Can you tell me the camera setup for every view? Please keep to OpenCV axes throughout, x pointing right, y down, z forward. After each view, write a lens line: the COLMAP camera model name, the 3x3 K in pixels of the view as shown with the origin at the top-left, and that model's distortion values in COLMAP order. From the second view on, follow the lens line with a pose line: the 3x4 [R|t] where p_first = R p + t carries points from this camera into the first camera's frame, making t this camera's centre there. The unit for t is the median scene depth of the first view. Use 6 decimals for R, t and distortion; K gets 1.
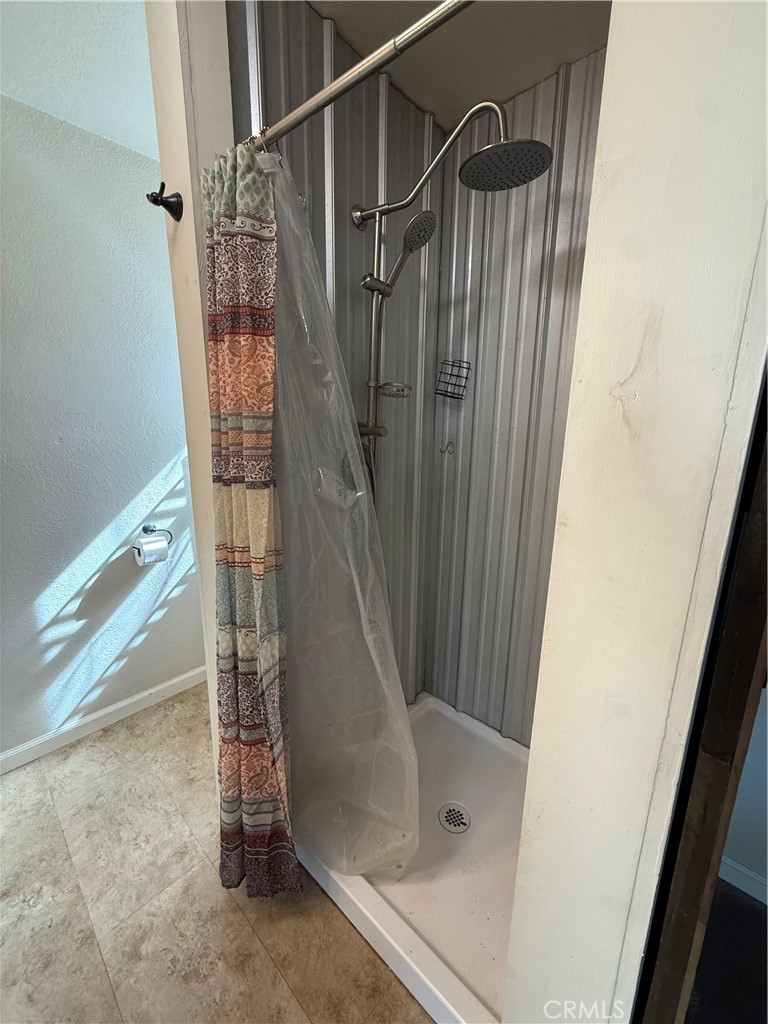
lens RADIAL K [[408.3, 0, 382.6], [0, 408.3, 512.2], [0, 0, 1]] dist [0.004072, -0.000423]
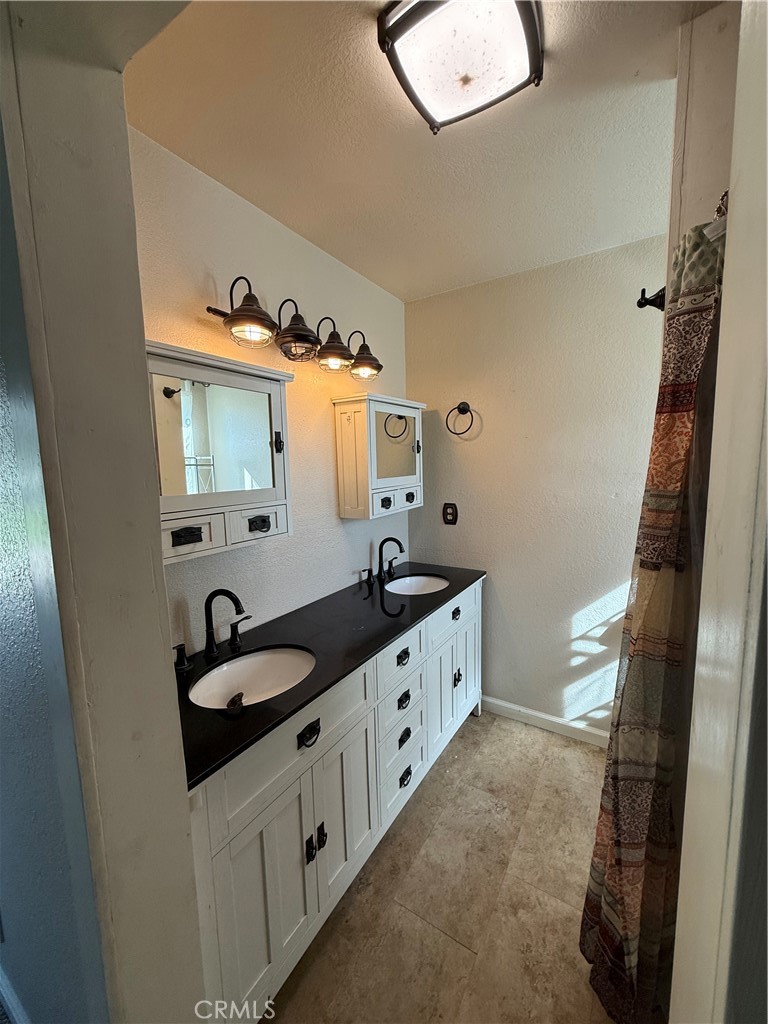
lens RADIAL K [[408.3, 0, 385.4], [0, 408.3, 513.9], [0, 0, 1]] dist [0.004072, -0.000423]
pose [[0.177128, 0.106057, -0.978457, 0.279655], [-0.196790, 0.977917, 0.070374, -0.070828], [0.964313, 0.180085, 0.194087, 0.107067]]
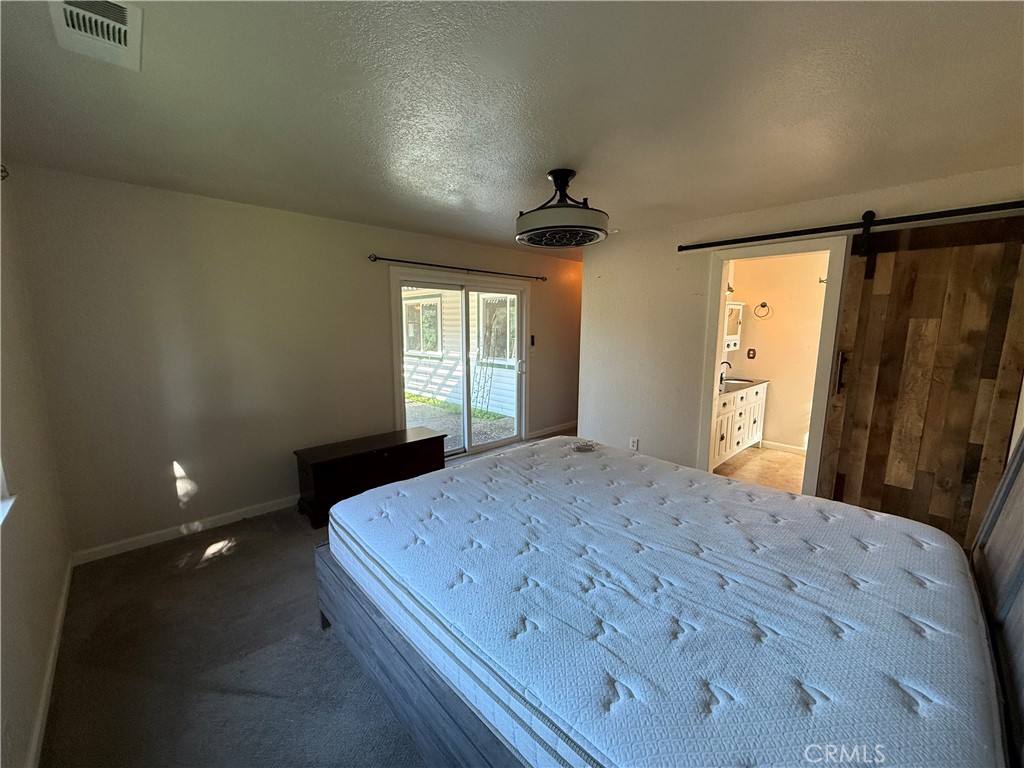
lens RADIAL K [[408.3, 0, 511.8], [0, 408.3, 385.7], [0, 0, 1]] dist [0.004072, -0.000423]
pose [[-0.064121, 0.132703, -0.989080, 2.148470], [-0.230701, 0.962300, 0.144067, 0.195734], [0.970910, 0.237420, -0.031089, -1.020909]]
